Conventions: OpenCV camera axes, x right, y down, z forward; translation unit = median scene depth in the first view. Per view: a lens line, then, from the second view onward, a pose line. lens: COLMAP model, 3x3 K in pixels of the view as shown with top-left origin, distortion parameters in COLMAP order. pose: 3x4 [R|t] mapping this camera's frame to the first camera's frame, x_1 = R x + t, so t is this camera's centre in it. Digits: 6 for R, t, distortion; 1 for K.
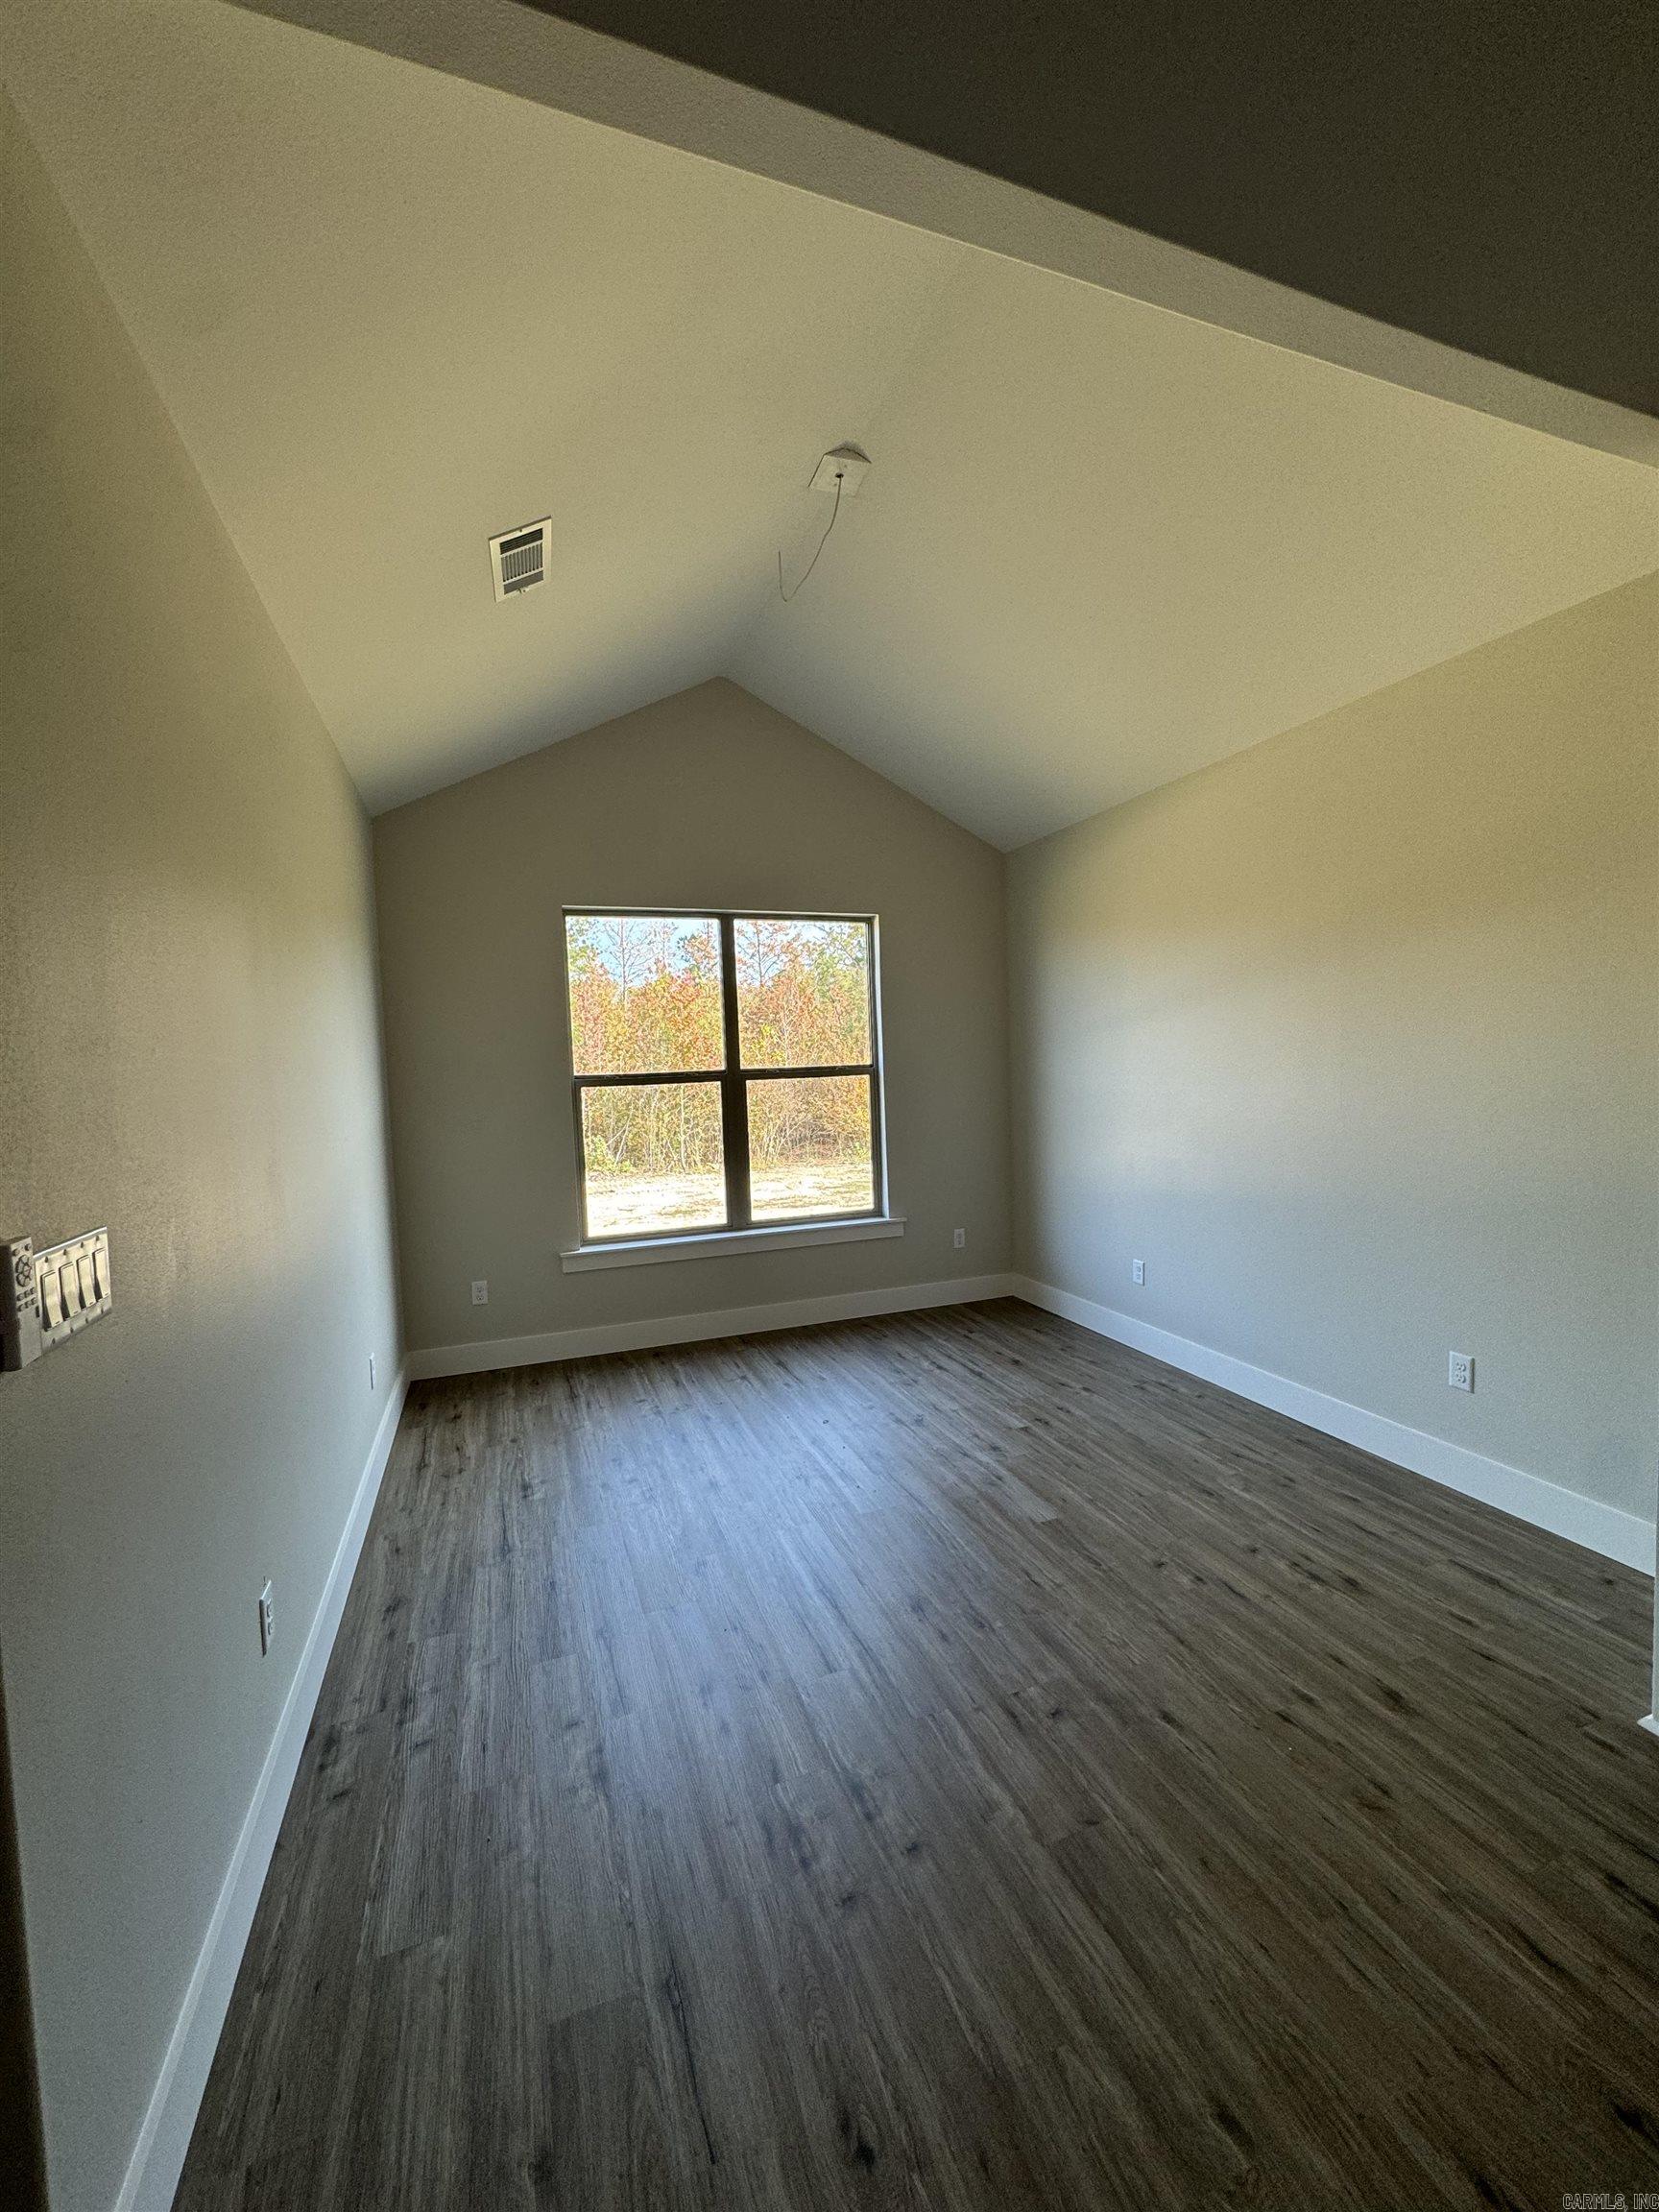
lens RADIAL K [[879.5, 0, 830.6], [0, 879.5, 1095.5], [0, 0, 1]] dist [-0.002299, 0.000162]
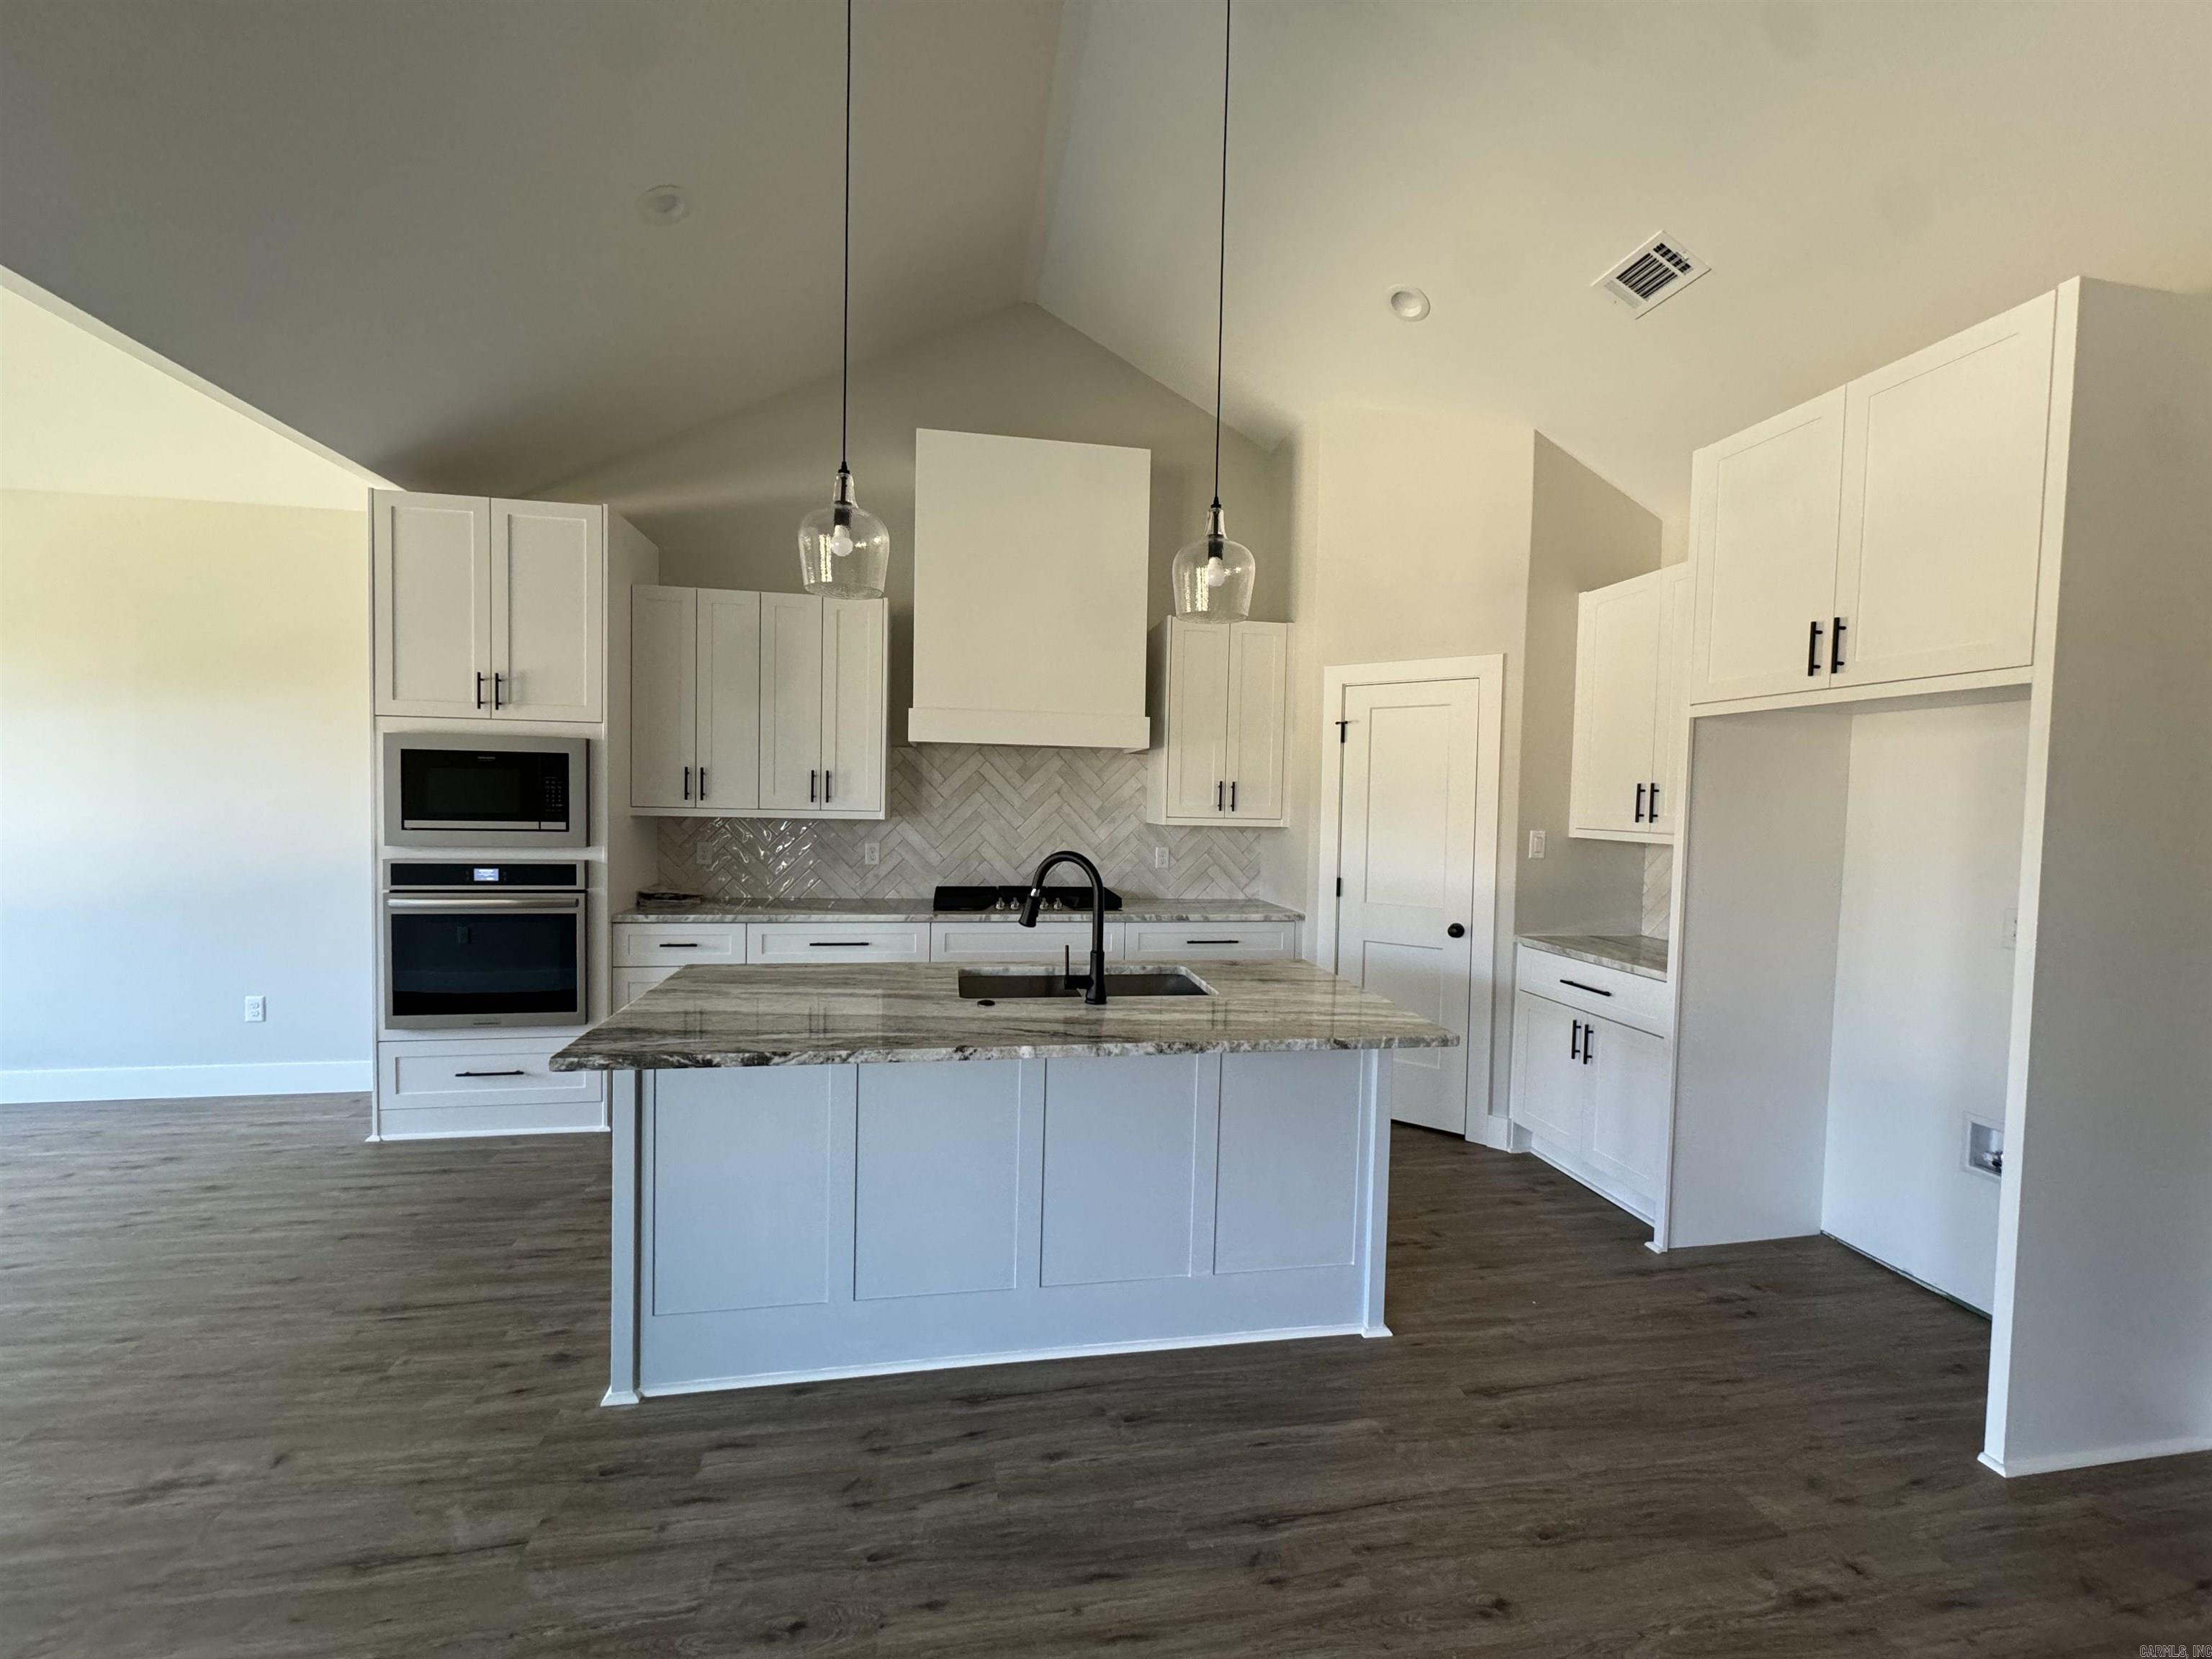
lens RADIAL K [[879.5, 0, 1105.5], [0, 879.5, 831.7], [0, 0, 1]] dist [-0.002299, 0.000162]
pose [[0.173548, -0.002843, 0.984821, -0.526763], [0.014891, 0.999889, 0.000263, 0.060286], [-0.984713, 0.014619, 0.173571, -0.722344]]
